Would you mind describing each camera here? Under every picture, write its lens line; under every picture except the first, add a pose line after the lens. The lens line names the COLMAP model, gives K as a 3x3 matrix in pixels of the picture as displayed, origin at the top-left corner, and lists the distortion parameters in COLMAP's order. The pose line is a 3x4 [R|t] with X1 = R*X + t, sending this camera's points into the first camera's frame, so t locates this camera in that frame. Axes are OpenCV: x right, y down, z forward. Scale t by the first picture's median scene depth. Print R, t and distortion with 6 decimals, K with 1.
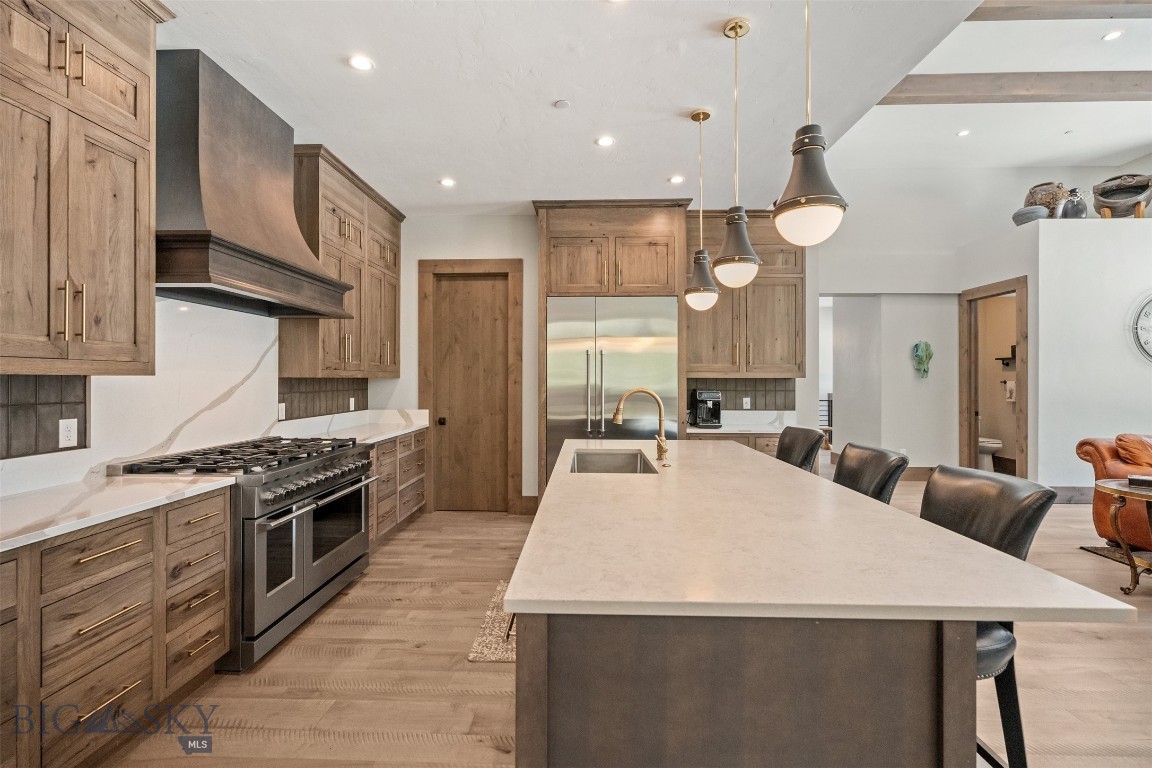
lens RADIAL K [[515.3, 0, 571.0], [0, 515.3, 376.5], [0, 0, 1]] dist [0.000399, 0.000211]
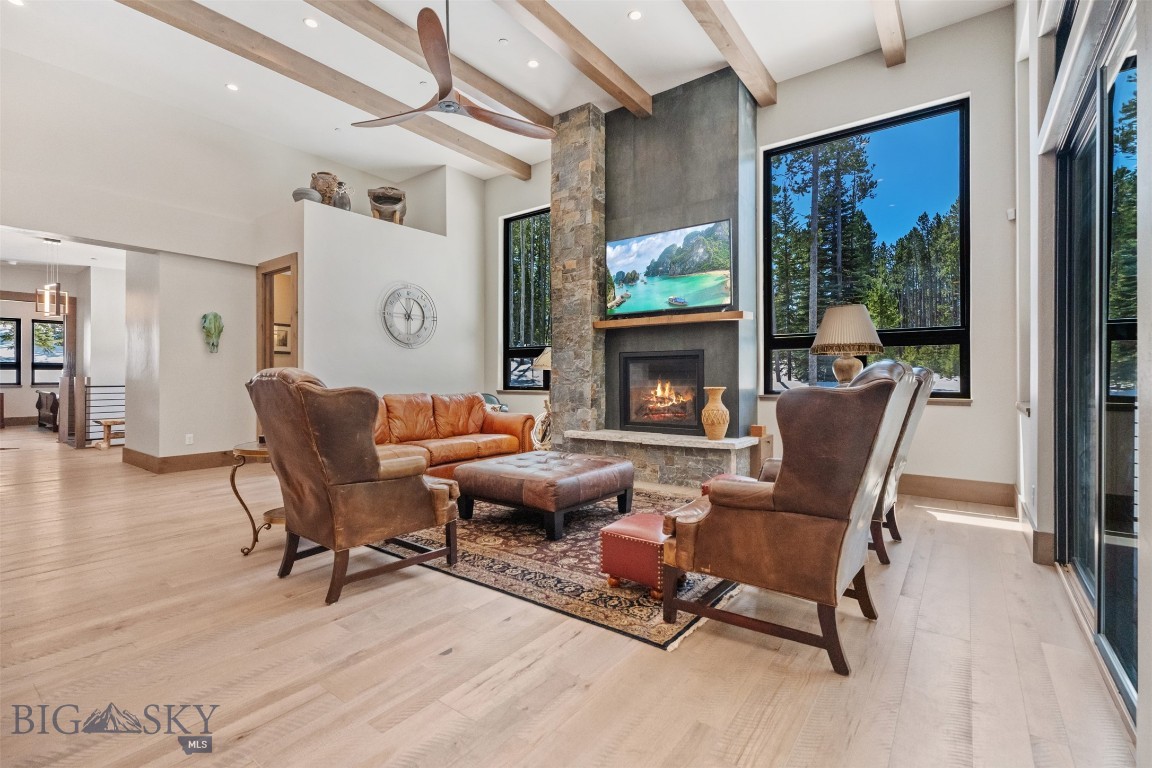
lens RADIAL K [[528.7, 0, 571.9], [0, 528.7, 366.8], [0, 0, 1]] dist [-0.001859, -0.000011]
pose [[0.567905, 0.011169, 0.823018, 0.395510], [-0.004431, 0.999935, -0.010513, 0.047808], [-0.823082, 0.002324, 0.567918, -0.052100]]
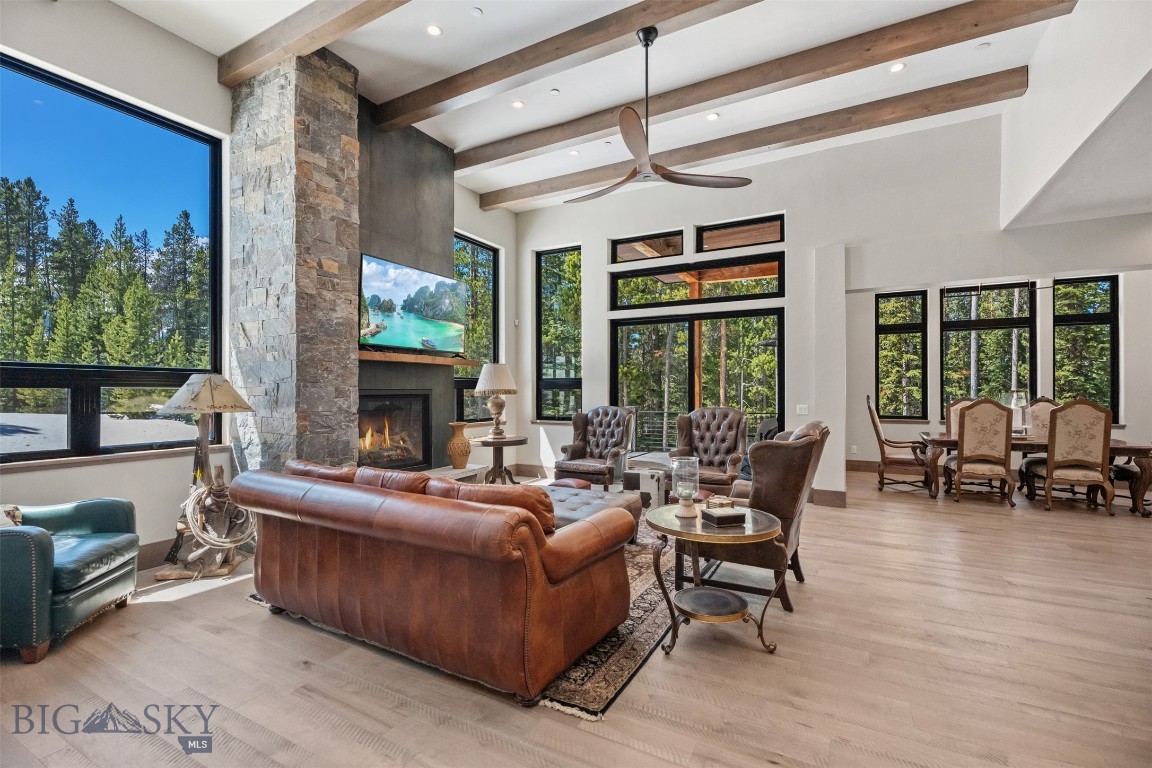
lens RADIAL K [[519.0, 0, 570.0], [0, 519.0, 402.0], [0, 0, 1]] dist [0.000862, 0.000123]
pose [[-0.888116, 0.000045, 0.459619, 0.649391], [-0.000335, 1.000000, -0.000744, 0.024743], [-0.459619, -0.000815, -0.888116, 1.245472]]
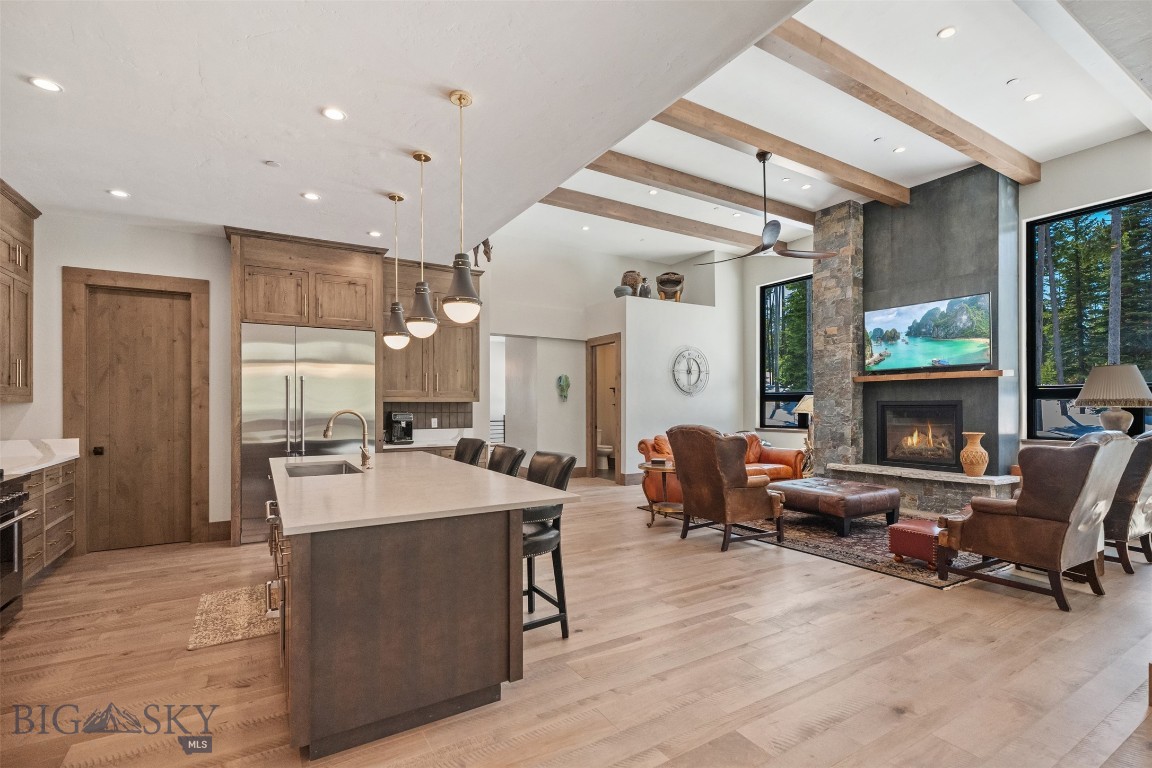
lens RADIAL K [[519.0, 0, 570.0], [0, 519.0, 402.0], [0, 0, 1]] dist [0.000862, 0.000123]
pose [[0.839954, -0.001376, 0.542655, -0.055128], [0.000028, 0.999997, 0.002492, 0.000060], [-0.542657, -0.002078, 0.839952, -0.205753]]
